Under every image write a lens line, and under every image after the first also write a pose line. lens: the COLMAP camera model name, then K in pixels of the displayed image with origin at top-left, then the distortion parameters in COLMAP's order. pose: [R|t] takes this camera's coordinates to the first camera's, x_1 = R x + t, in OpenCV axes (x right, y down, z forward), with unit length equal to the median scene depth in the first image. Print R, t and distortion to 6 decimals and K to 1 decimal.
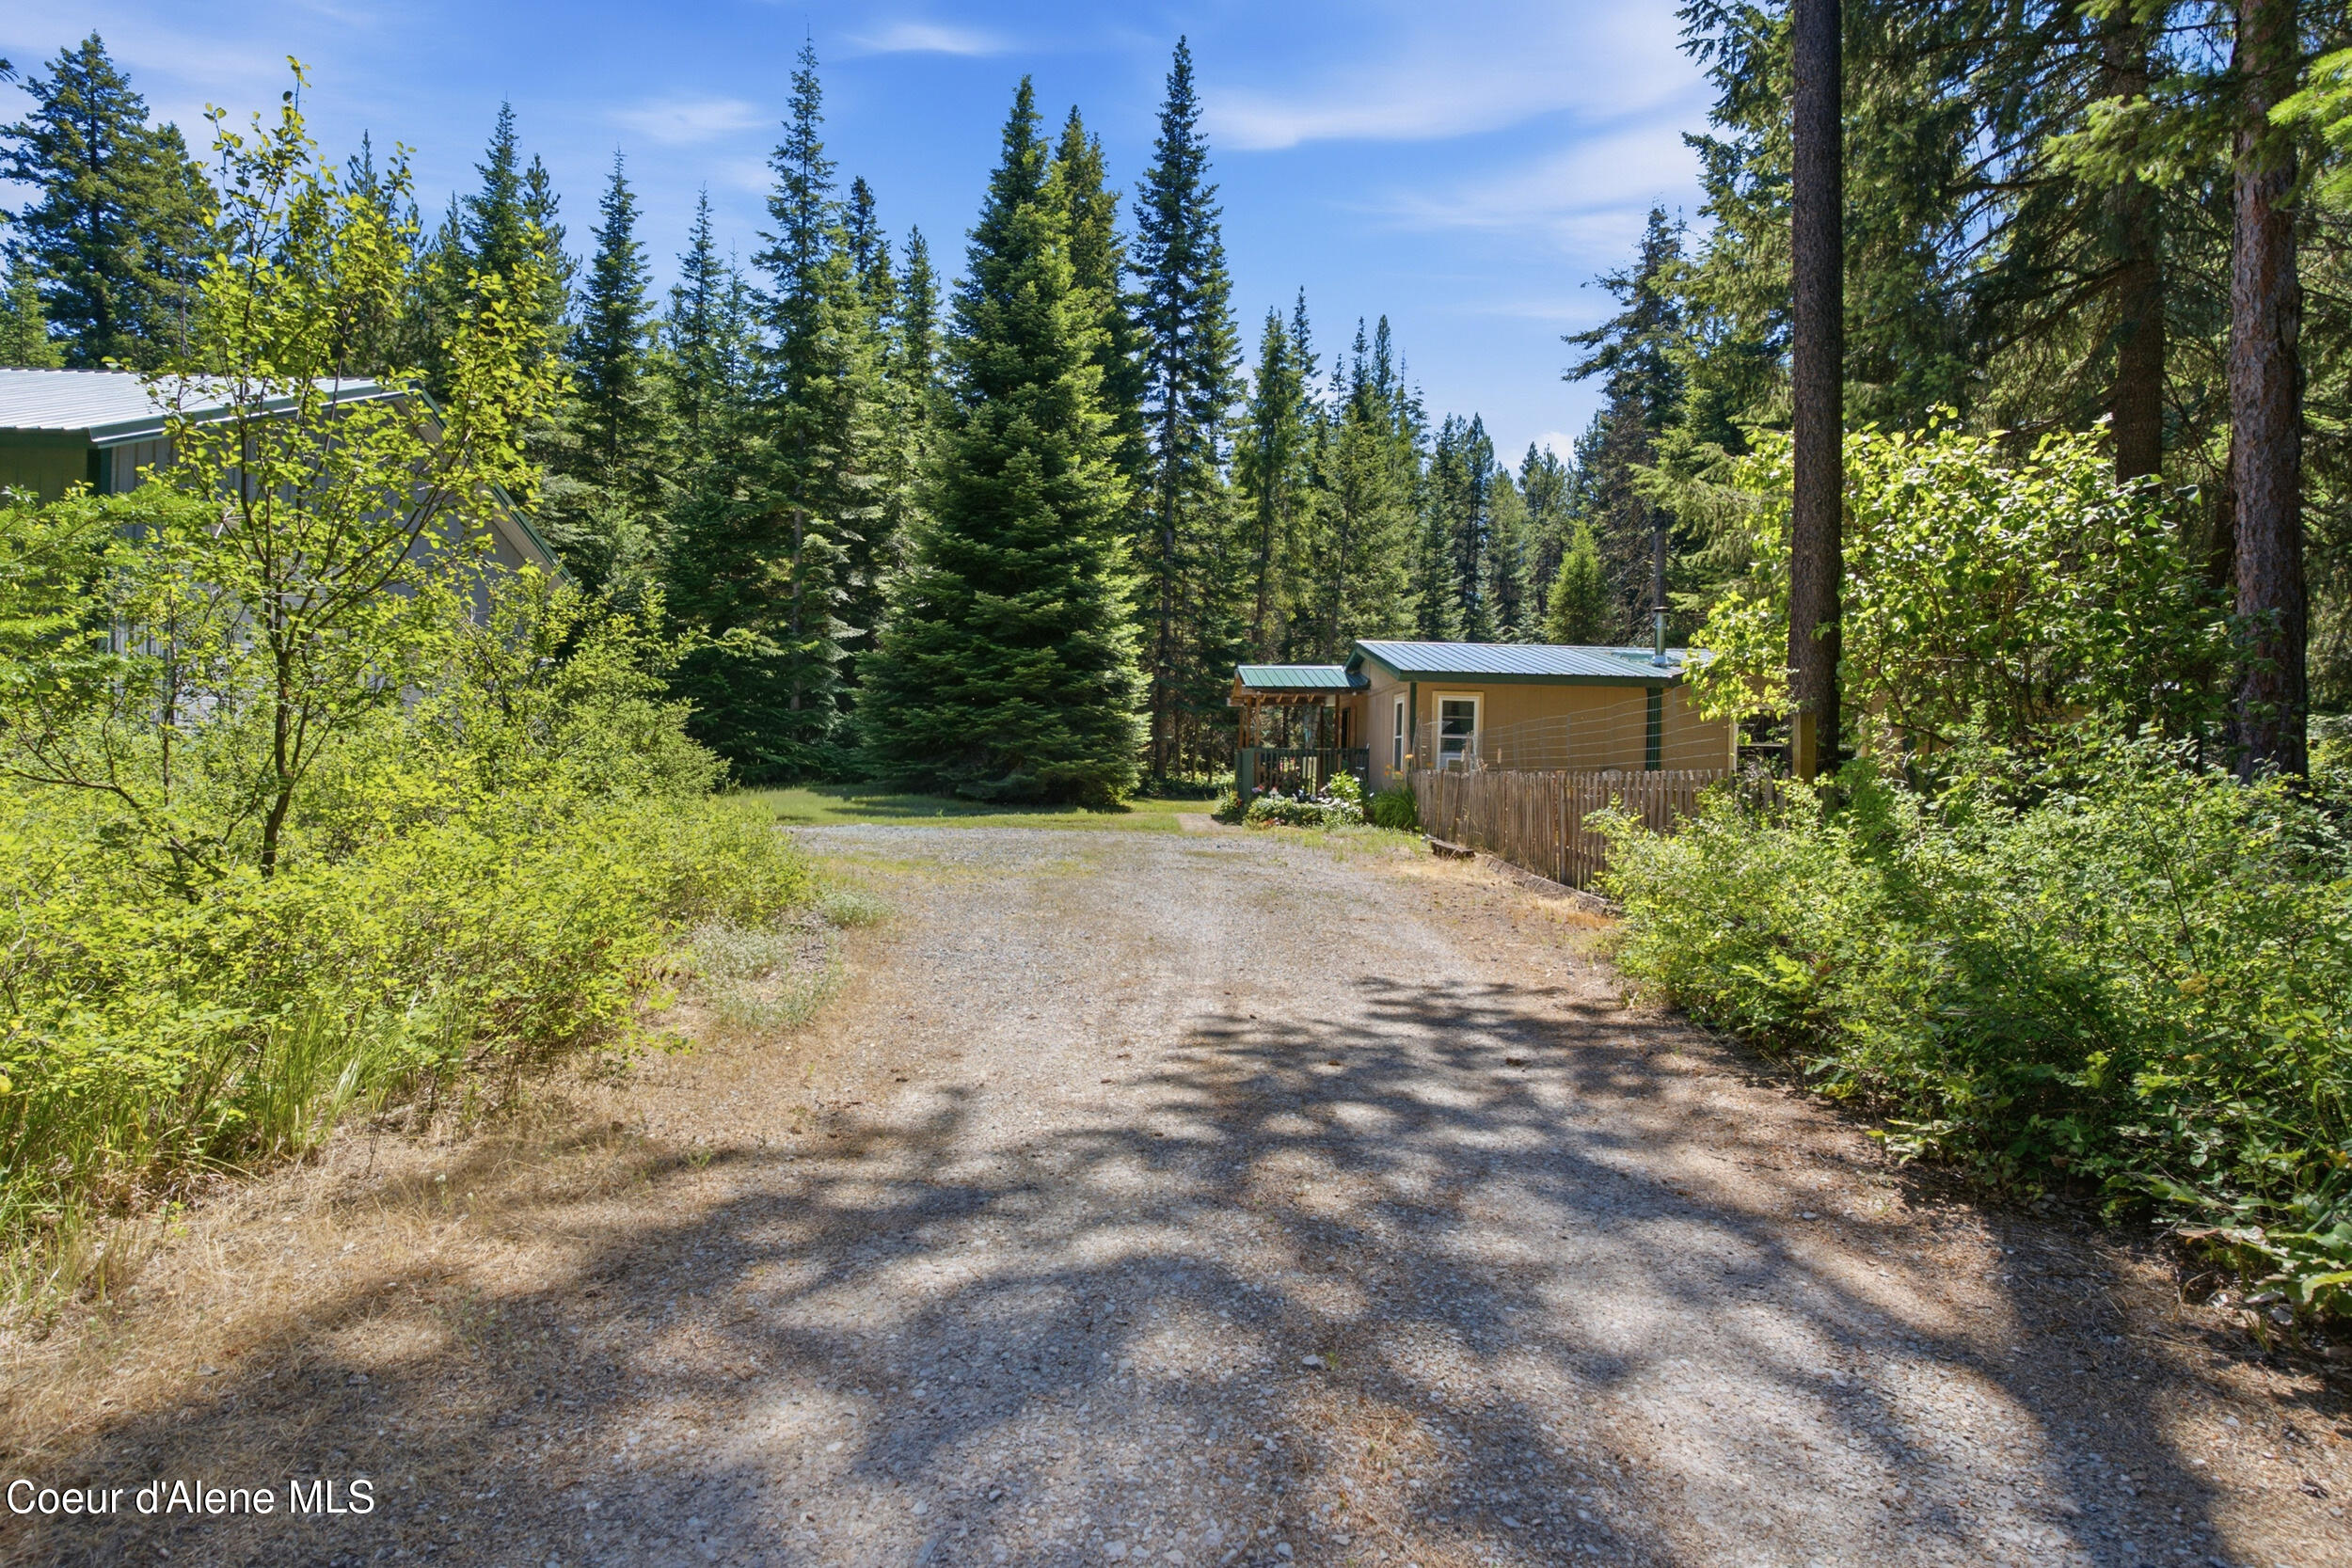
lens RADIAL K [[1154.6, 0, 1175.4], [0, 1154.6, 793.9], [0, 0, 1]] dist [-0.003202, -0.000468]
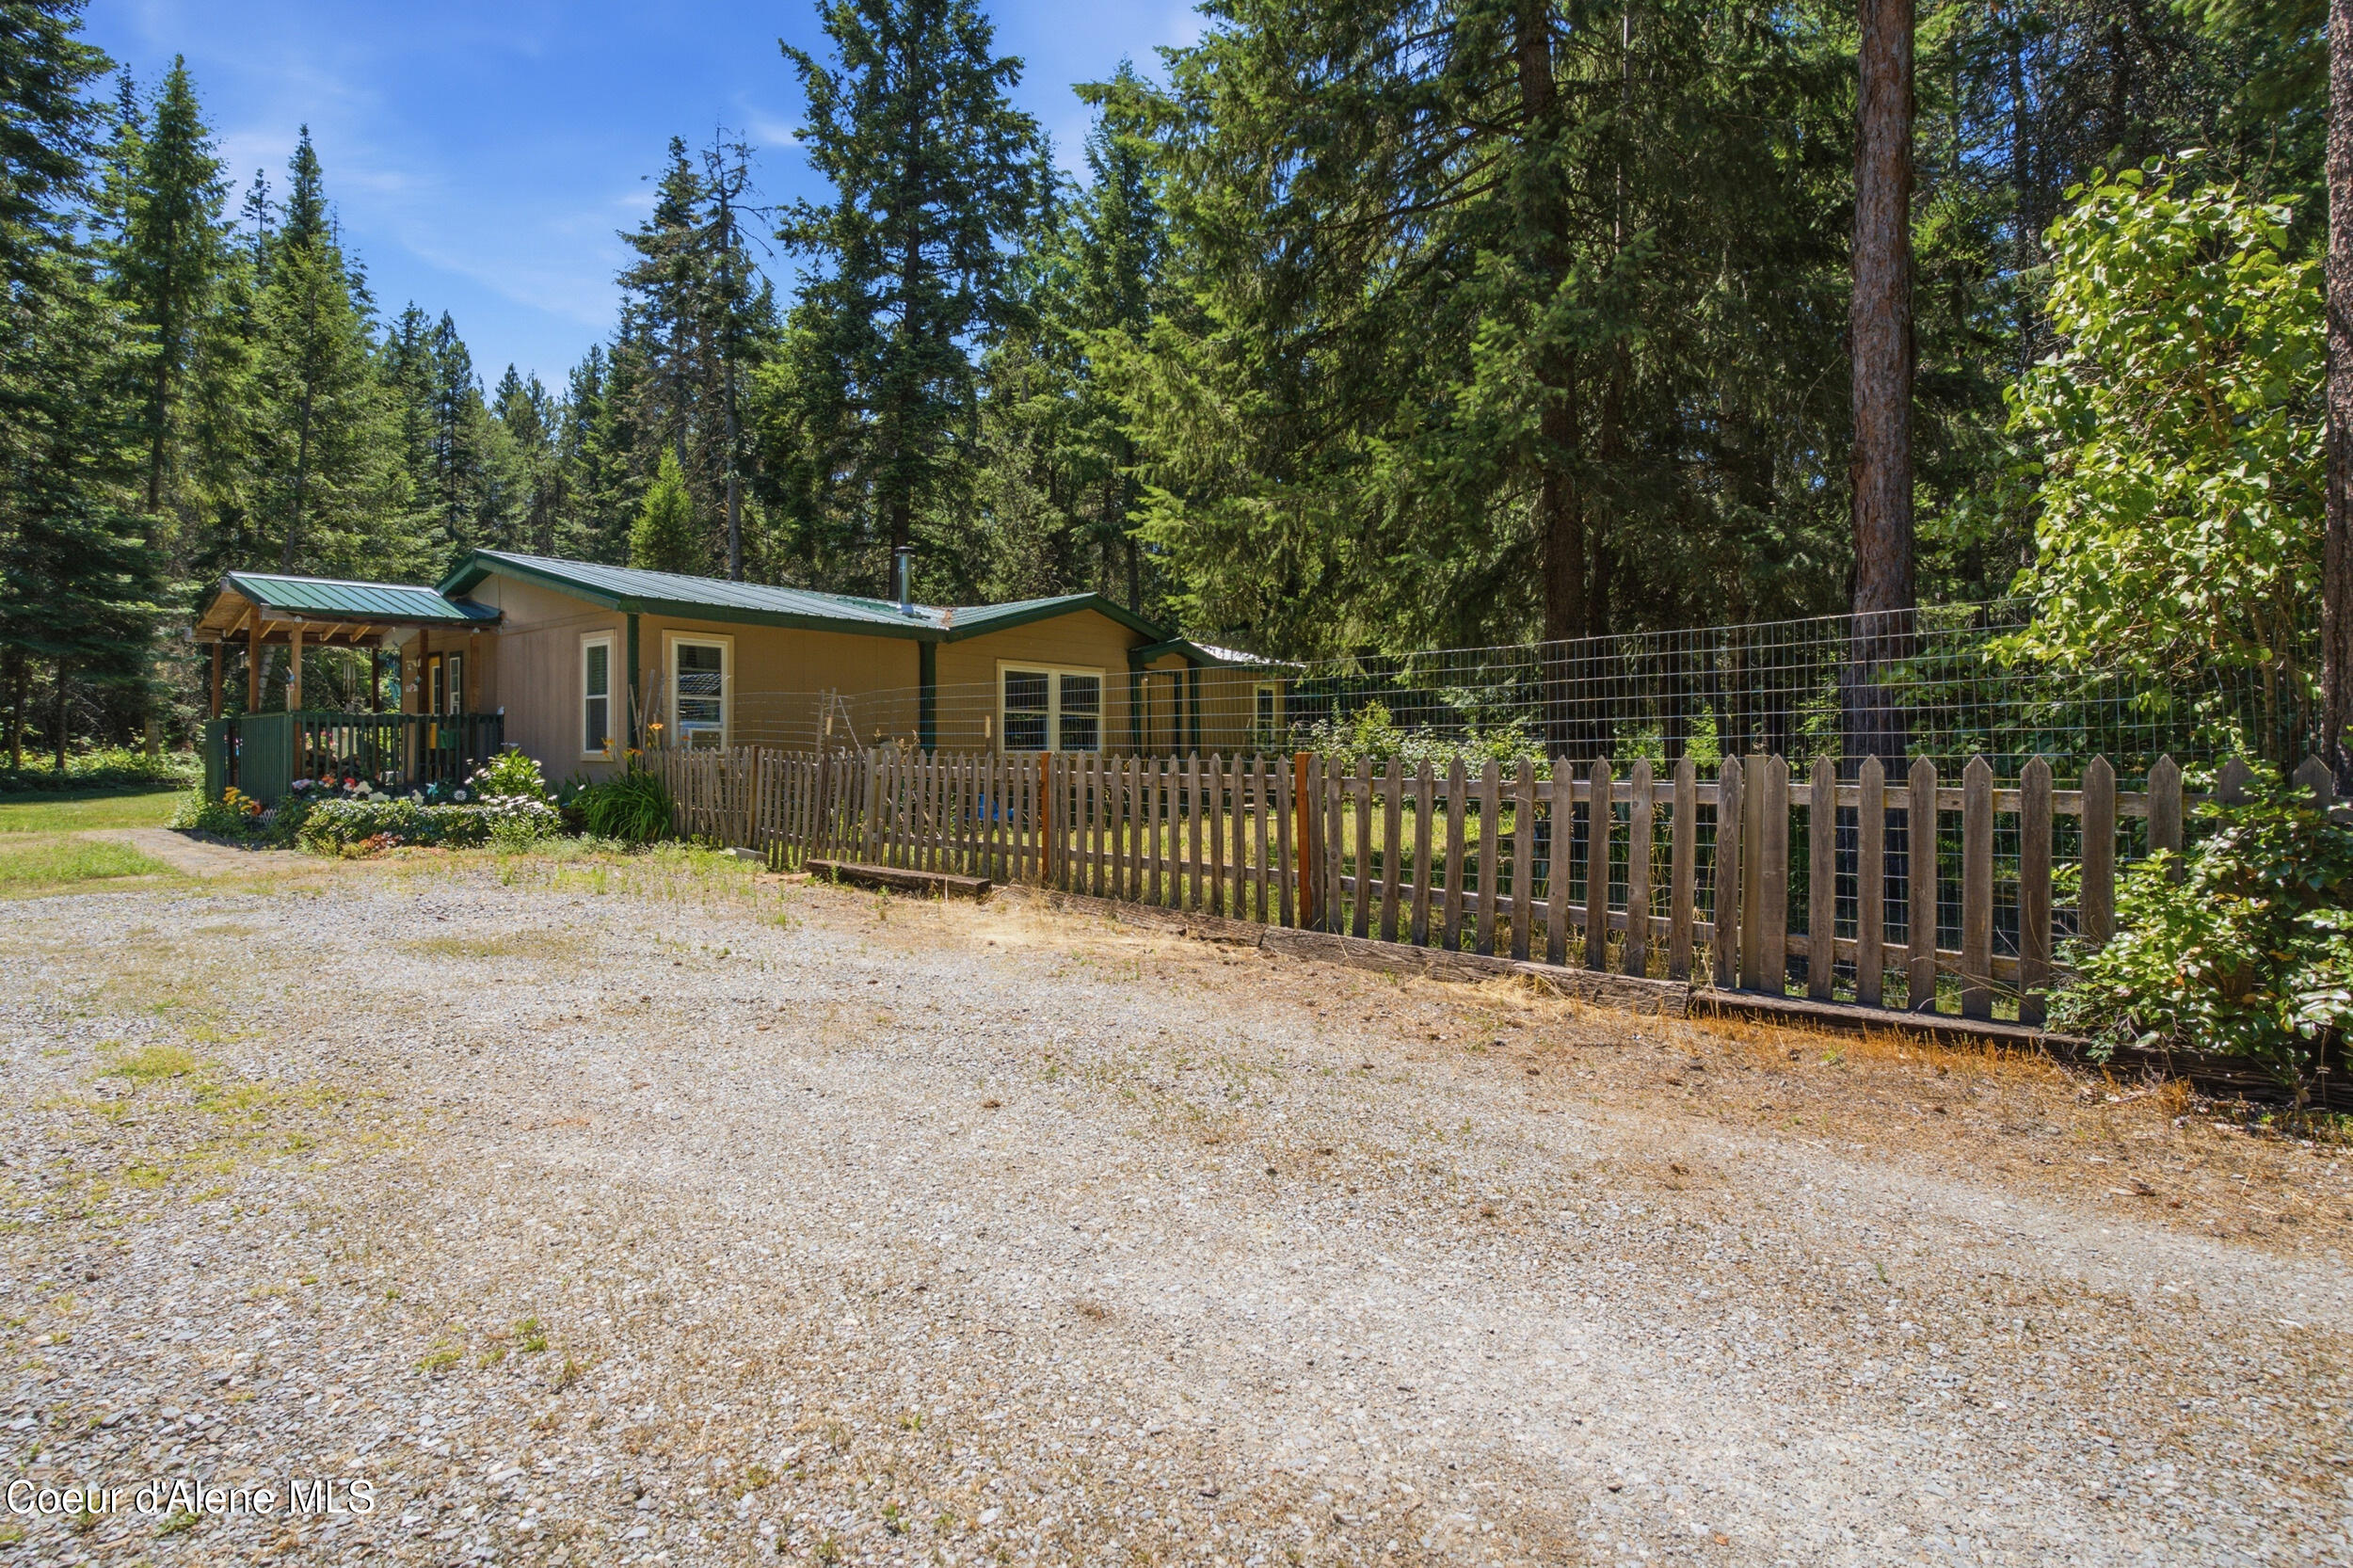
lens RADIAL K [[1149.1, 0, 1176.1], [0, 1149.1, 769.4], [0, 0, 1]] dist [-0.006107, -0.000710]
pose [[0.664604, -0.026128, 0.746739, -0.029807], [0.020686, 0.999649, 0.016566, -0.004737], [-0.746909, 0.004438, 0.664911, 0.123707]]
